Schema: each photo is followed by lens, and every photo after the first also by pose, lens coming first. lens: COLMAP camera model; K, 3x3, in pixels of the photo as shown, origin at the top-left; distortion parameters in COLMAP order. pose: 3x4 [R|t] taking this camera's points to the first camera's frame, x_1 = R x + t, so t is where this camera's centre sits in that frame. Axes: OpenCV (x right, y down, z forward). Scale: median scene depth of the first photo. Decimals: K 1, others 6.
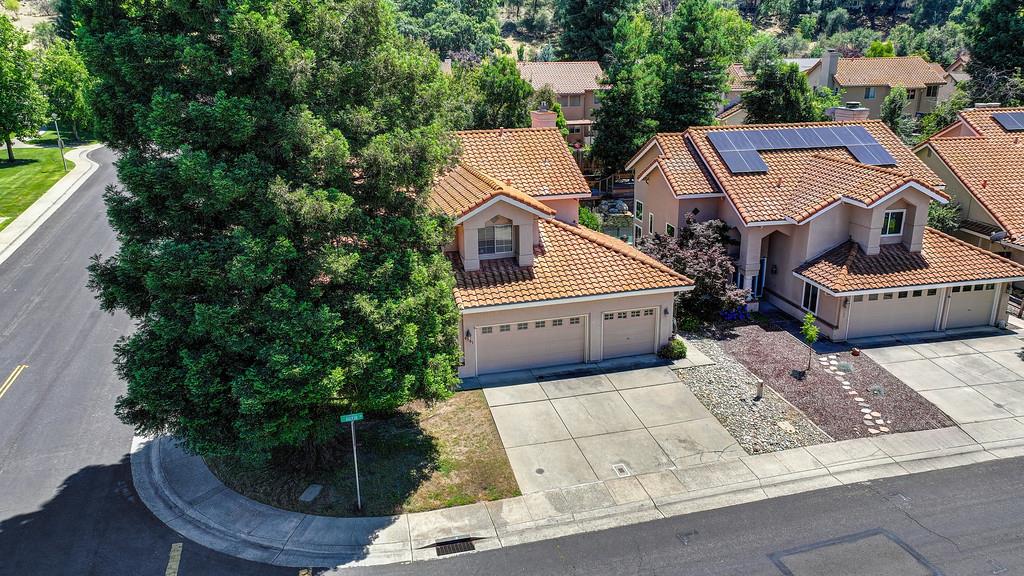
lens RADIAL K [[723.4, 0, 510.6], [0, 723.4, 287.0], [0, 0, 1]] dist [-0.000646, 0.019593]
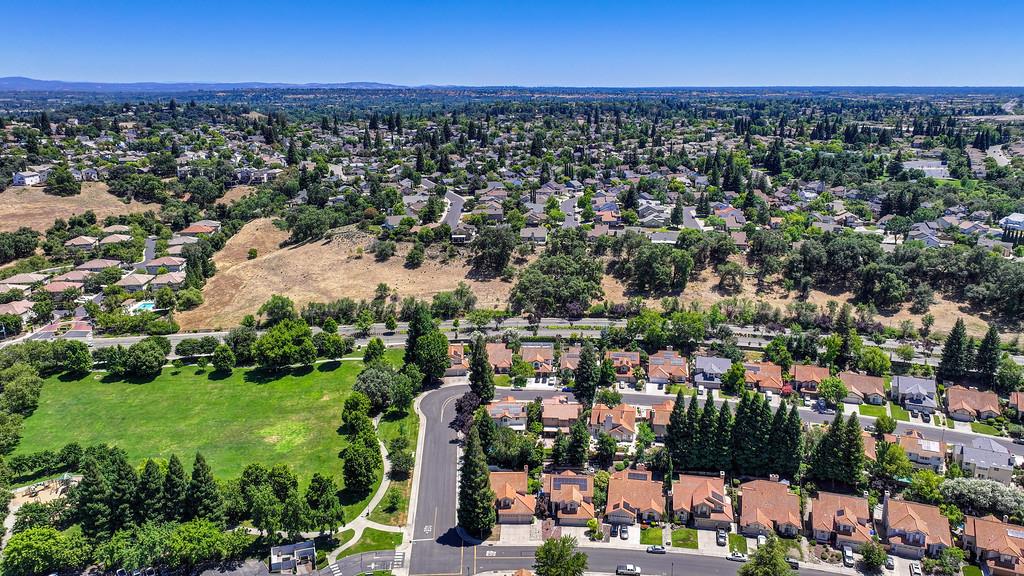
lens RADIAL K [[723.4, 0, 514.2], [0, 723.4, 287.8], [0, 0, 1]] dist [-0.000646, 0.019593]
pose [[0.966402, 0.070865, -0.247073, 1.516645], [-0.083285, 0.995716, -0.040169, -1.721277], [0.243168, 0.059397, 0.968164, -5.408607]]
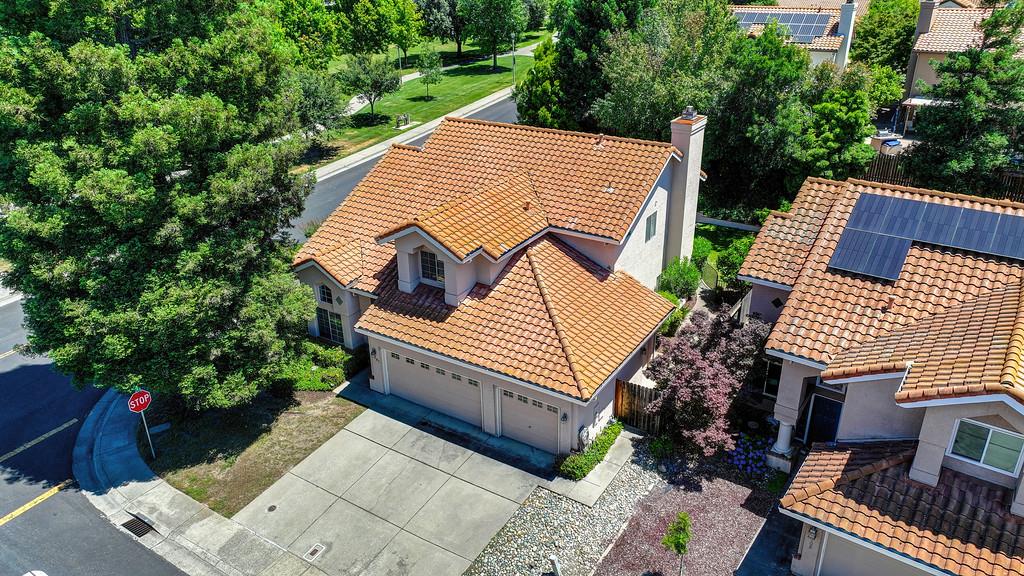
lens RADIAL K [[723.4, 0, 515.4], [0, 723.4, 285.3], [0, 0, 1]] dist [-0.000646, 0.019593]
pose [[0.684630, 0.314310, -0.657641, 0.648253], [-0.221413, 0.949293, 0.223201, -0.266429], [0.694448, -0.007200, 0.719507, 0.386724]]
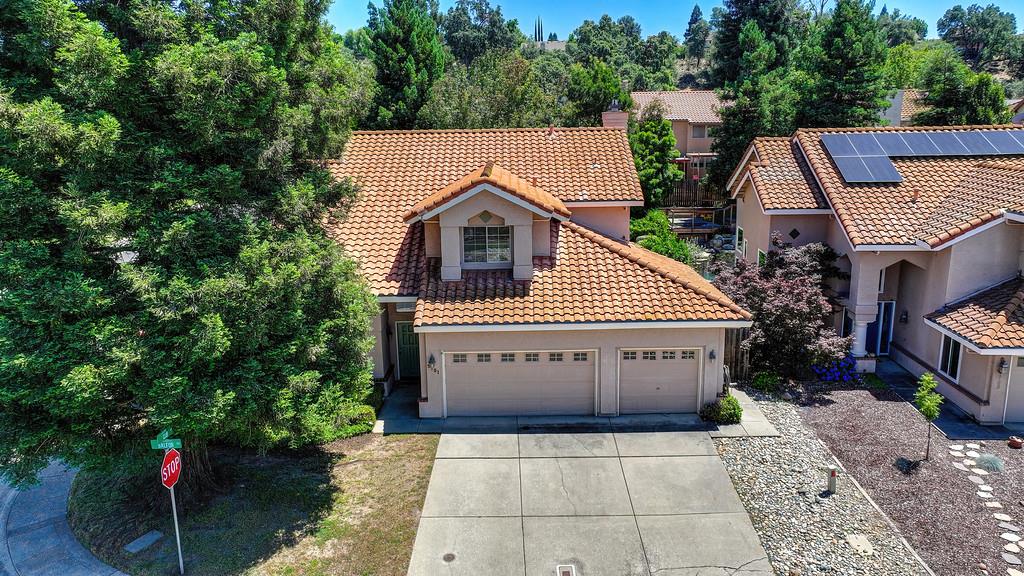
lens RADIAL K [[723.4, 0, 510.9], [0, 723.4, 286.0], [0, 0, 1]] dist [-0.000646, 0.019593]
pose [[0.967094, 0.058020, -0.247716, 0.193572], [-0.077984, 0.994384, -0.071551, 0.032072], [0.242174, 0.088515, 0.966187, 0.248050]]
